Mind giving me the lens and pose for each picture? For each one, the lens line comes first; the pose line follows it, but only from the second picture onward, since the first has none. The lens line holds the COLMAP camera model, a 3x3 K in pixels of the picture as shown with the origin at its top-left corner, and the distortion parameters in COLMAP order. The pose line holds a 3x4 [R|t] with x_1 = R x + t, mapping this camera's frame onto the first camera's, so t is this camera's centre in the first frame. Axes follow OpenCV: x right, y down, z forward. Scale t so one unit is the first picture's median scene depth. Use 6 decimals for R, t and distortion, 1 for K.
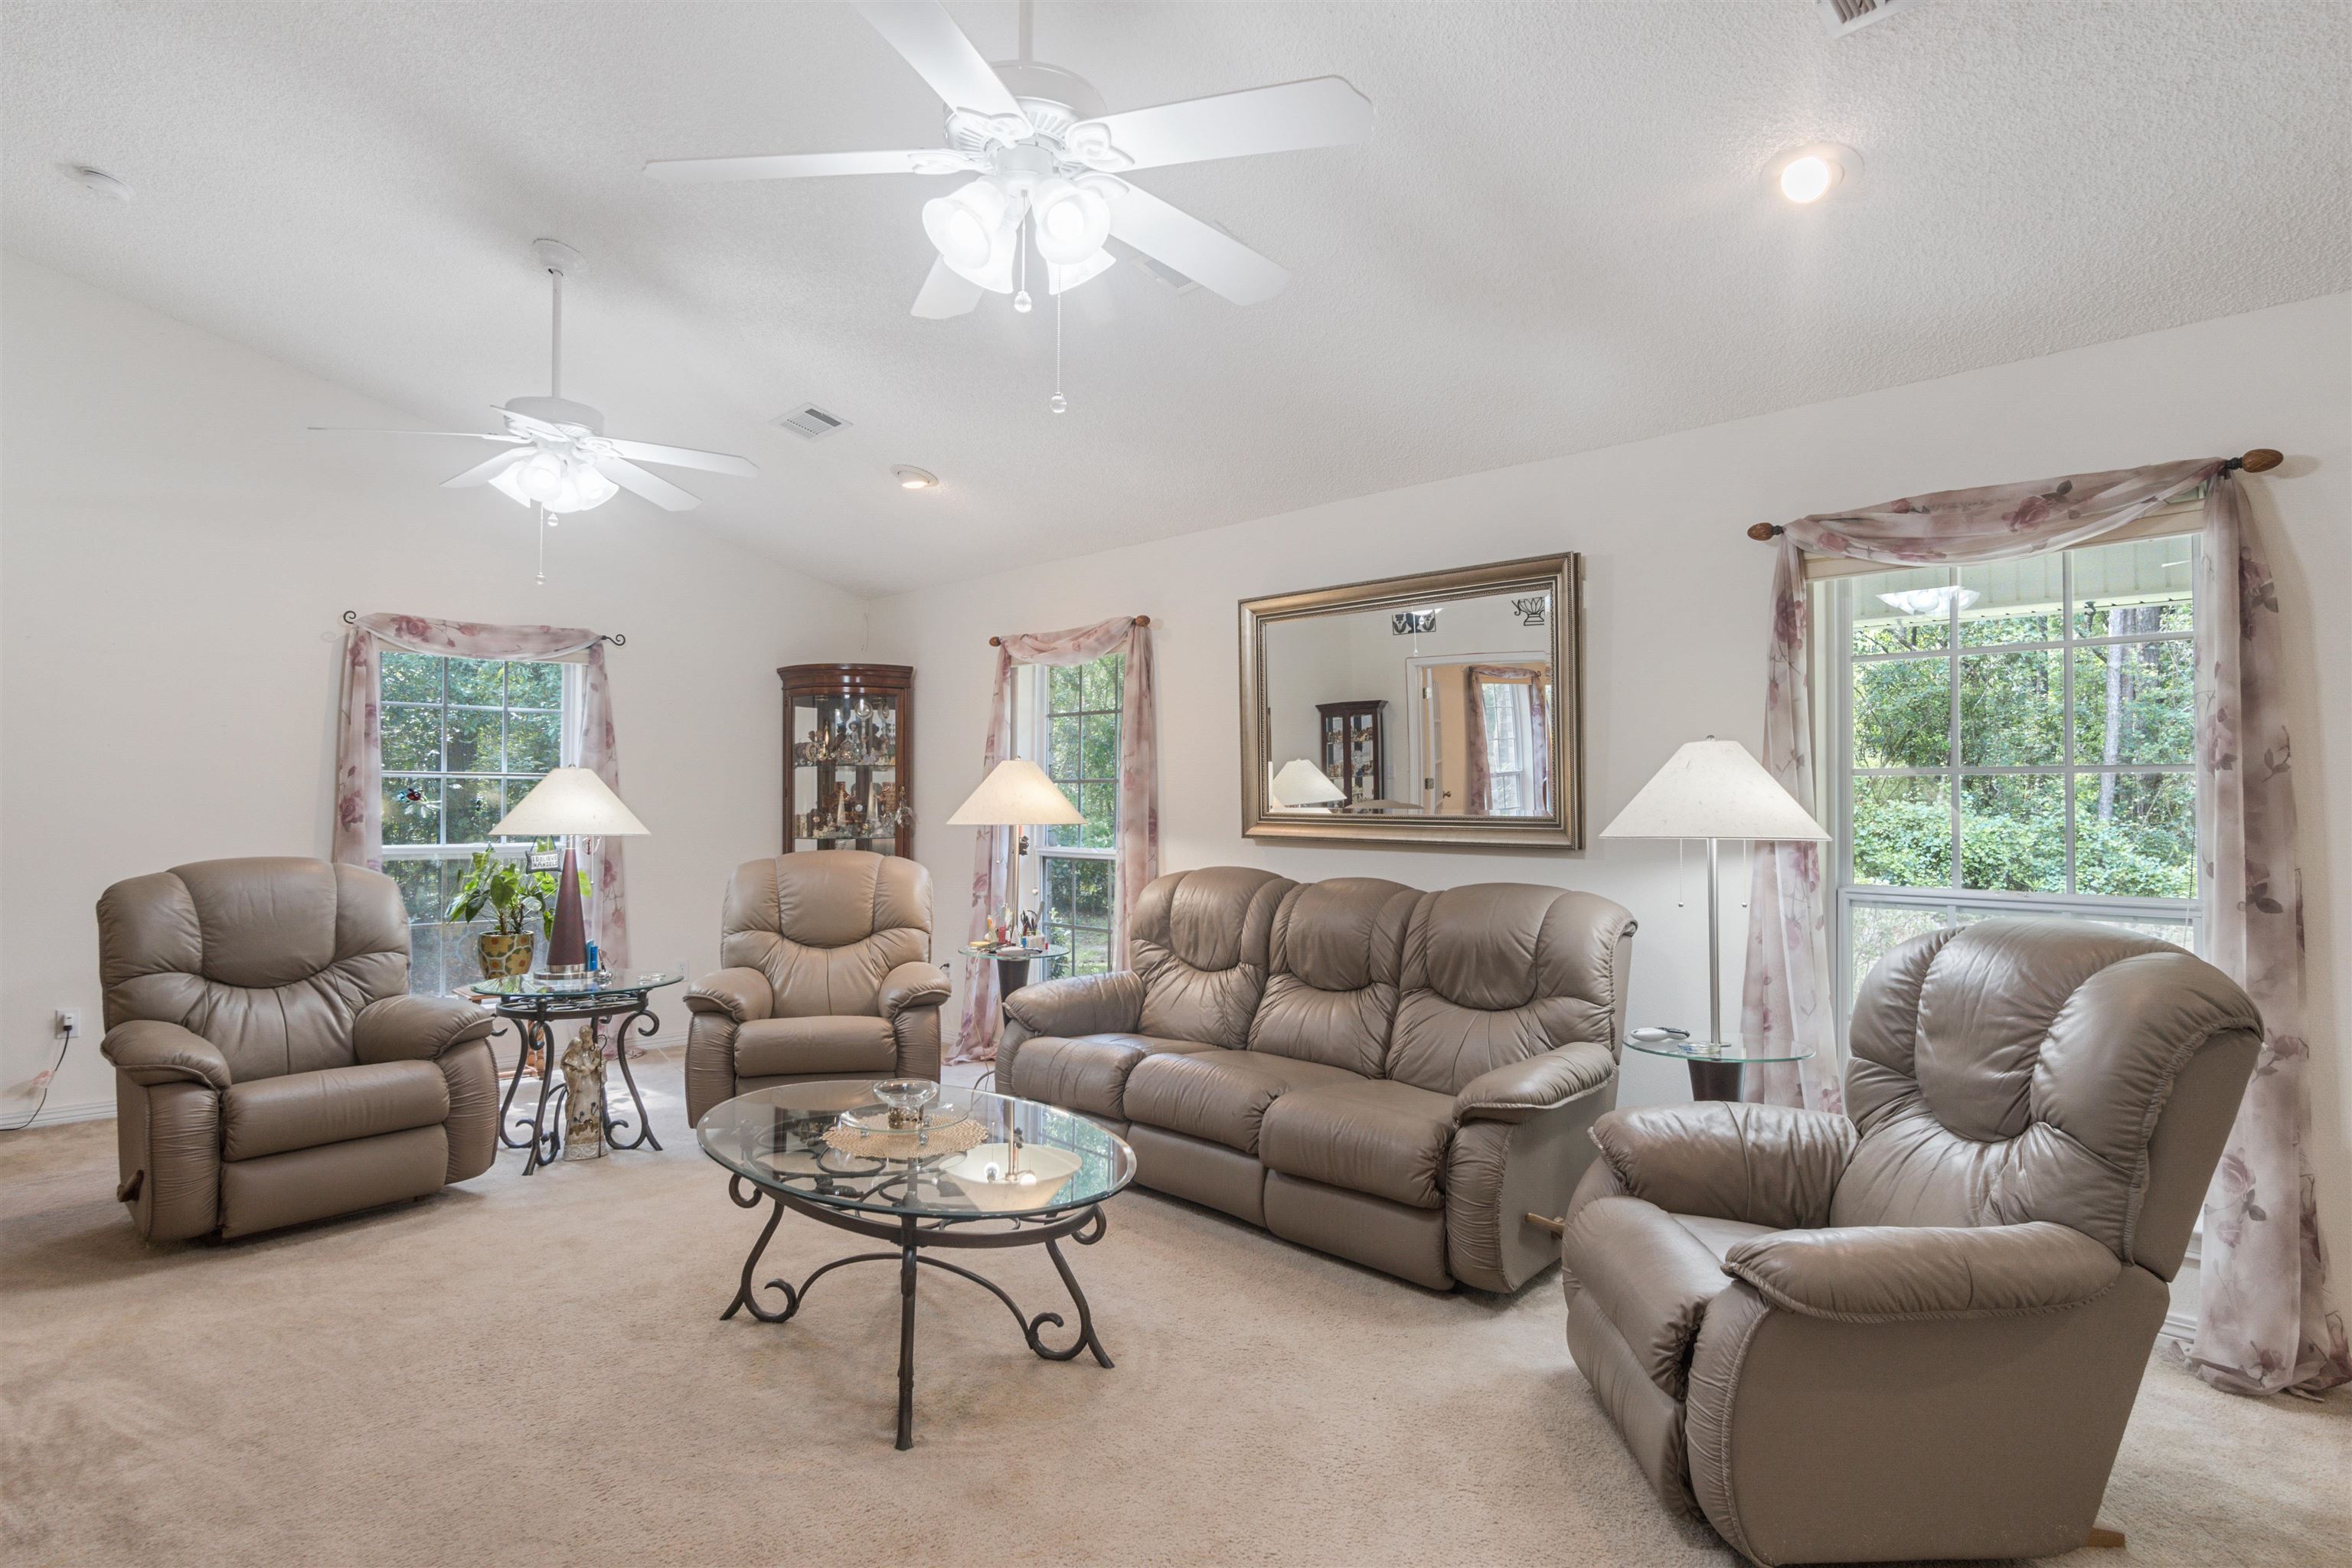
lens RADIAL K [[1267.6, 0, 1173.3], [0, 1267.6, 813.6], [0, 0, 1]] dist [-0.019915, 0.001754]
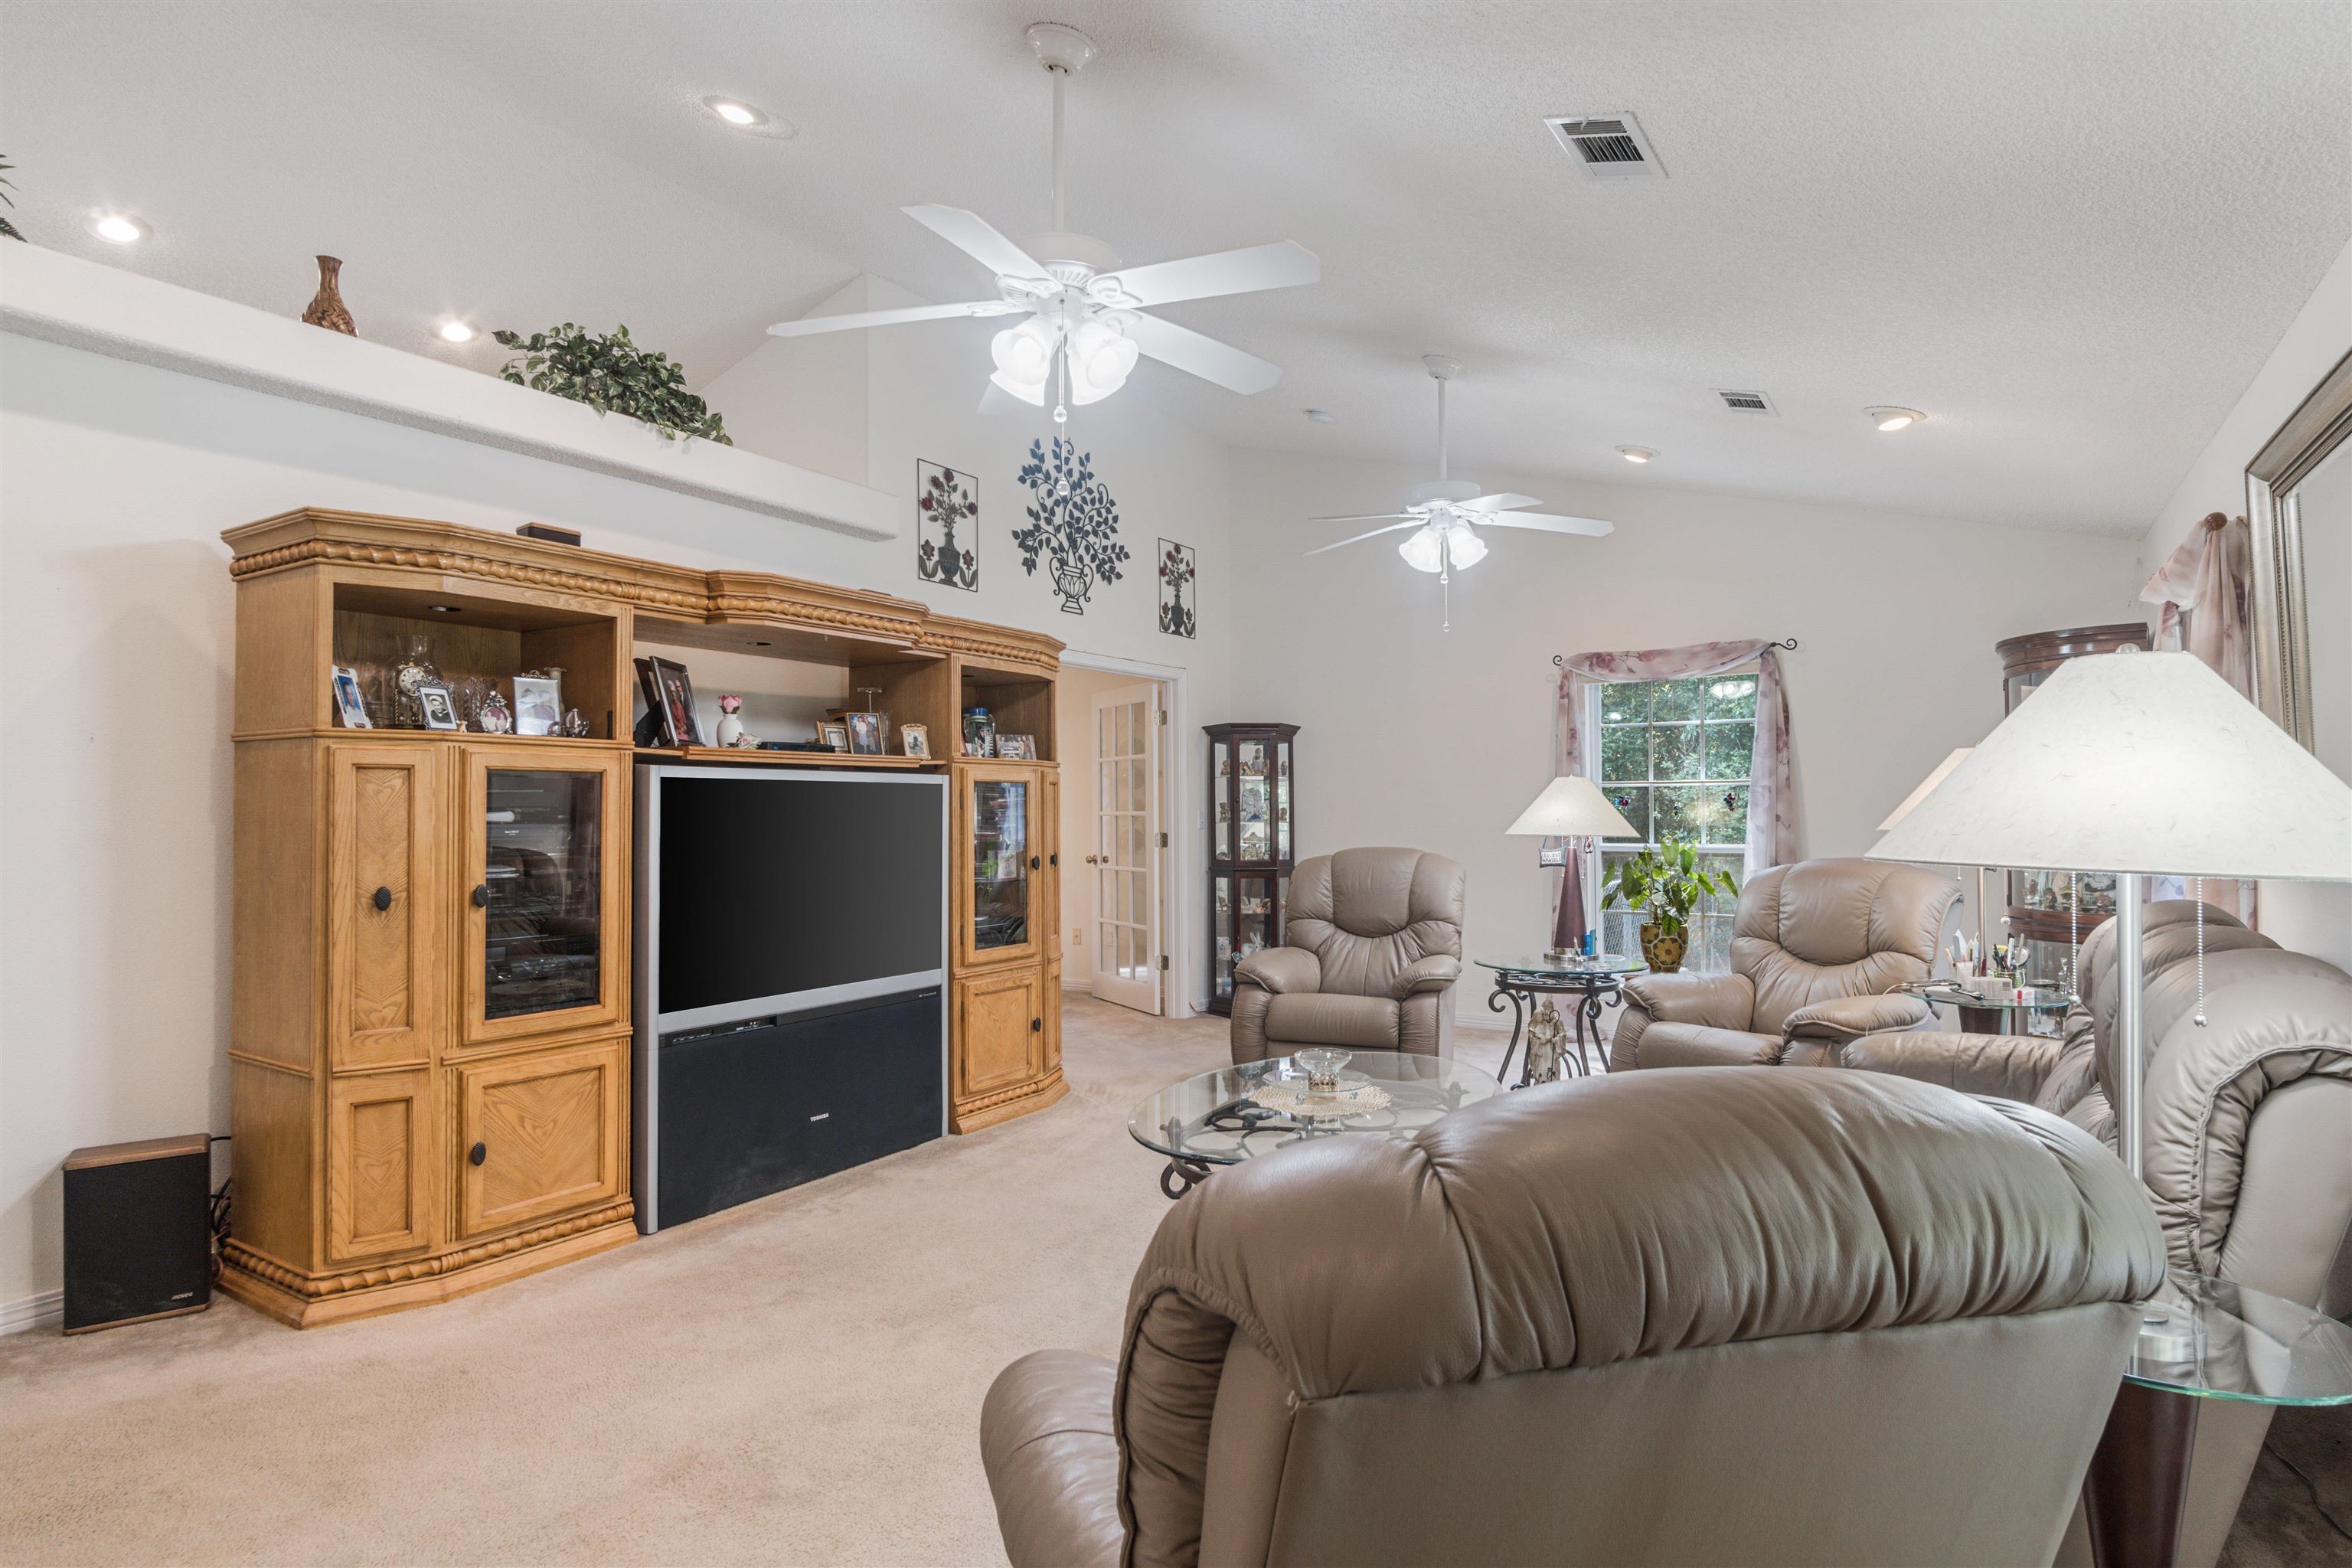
lens RADIAL K [[1267.6, 0, 1173.3], [0, 1267.6, 813.6], [0, 0, 1]] dist [-0.019915, 0.001754]
pose [[0.248439, 0.003099, -0.968643, 0.629708], [0.003052, 0.999987, 0.003982, -0.010920], [0.968643, -0.003946, 0.248426, 0.404596]]
